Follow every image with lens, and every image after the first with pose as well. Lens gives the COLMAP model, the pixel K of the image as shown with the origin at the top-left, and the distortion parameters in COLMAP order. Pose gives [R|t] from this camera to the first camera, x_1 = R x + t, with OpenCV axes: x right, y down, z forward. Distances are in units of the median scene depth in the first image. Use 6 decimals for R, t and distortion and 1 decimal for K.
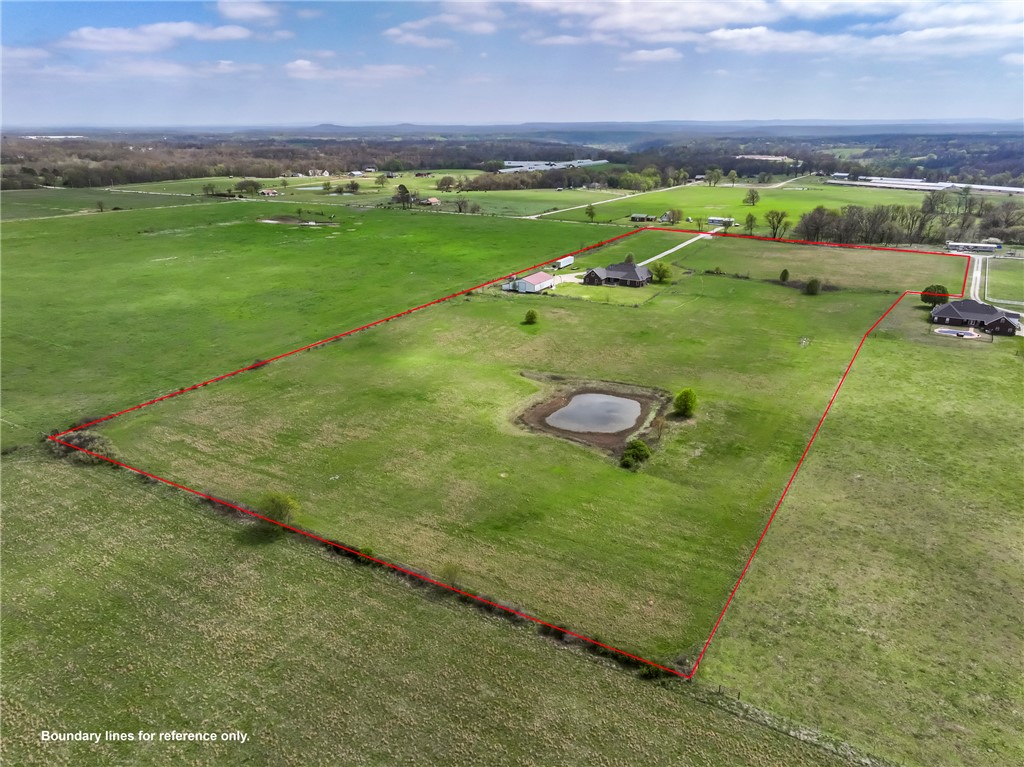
lens RADIAL K [[712.0, 0, 512.0], [0, 712.0, 383.5], [0, 0, 1]] dist [0.002201, 0.009451]
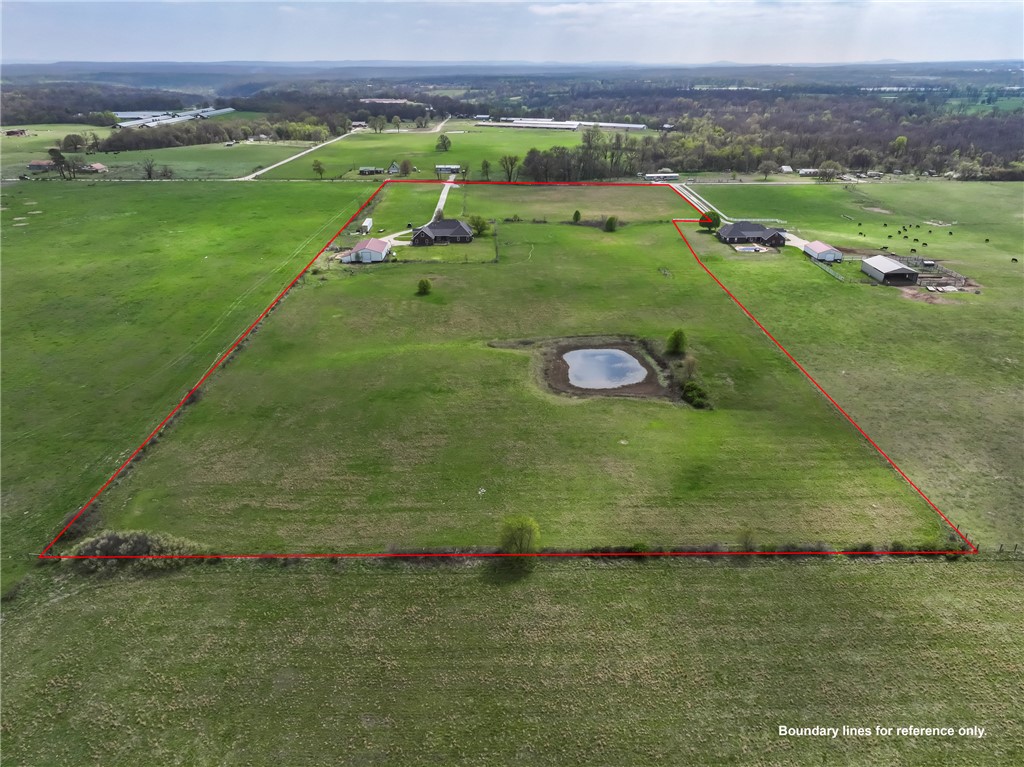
lens RADIAL K [[712.0, 0, 512.0], [0, 712.0, 383.5], [0, 0, 1]] dist [0.002201, 0.009451]
pose [[0.854693, -0.212221, 0.473774, -0.449204], [0.177824, 0.977096, 0.116882, -0.073780], [-0.487727, -0.015650, 0.872856, 0.140018]]
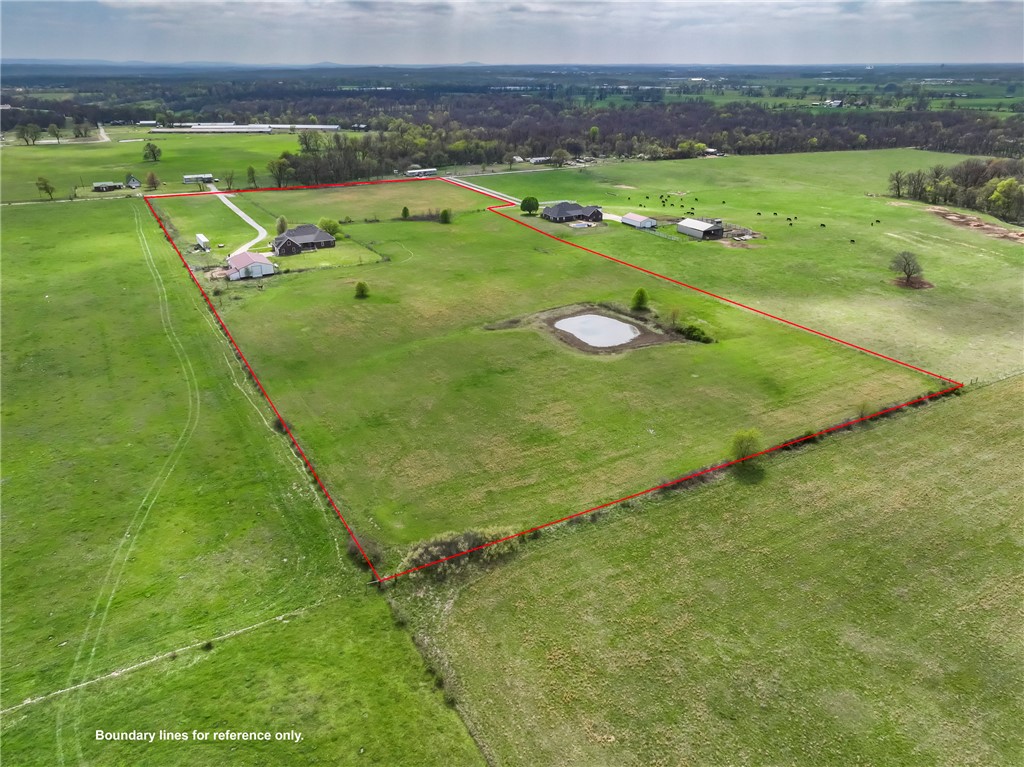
lens RADIAL K [[712.0, 0, 512.0], [0, 712.0, 383.5], [0, 0, 1]] dist [0.002201, 0.009451]
pose [[0.500427, -0.351039, 0.791419, -0.847309], [0.294013, 0.928694, 0.226018, -0.170097], [-0.814327, 0.119582, 0.567954, 0.408380]]
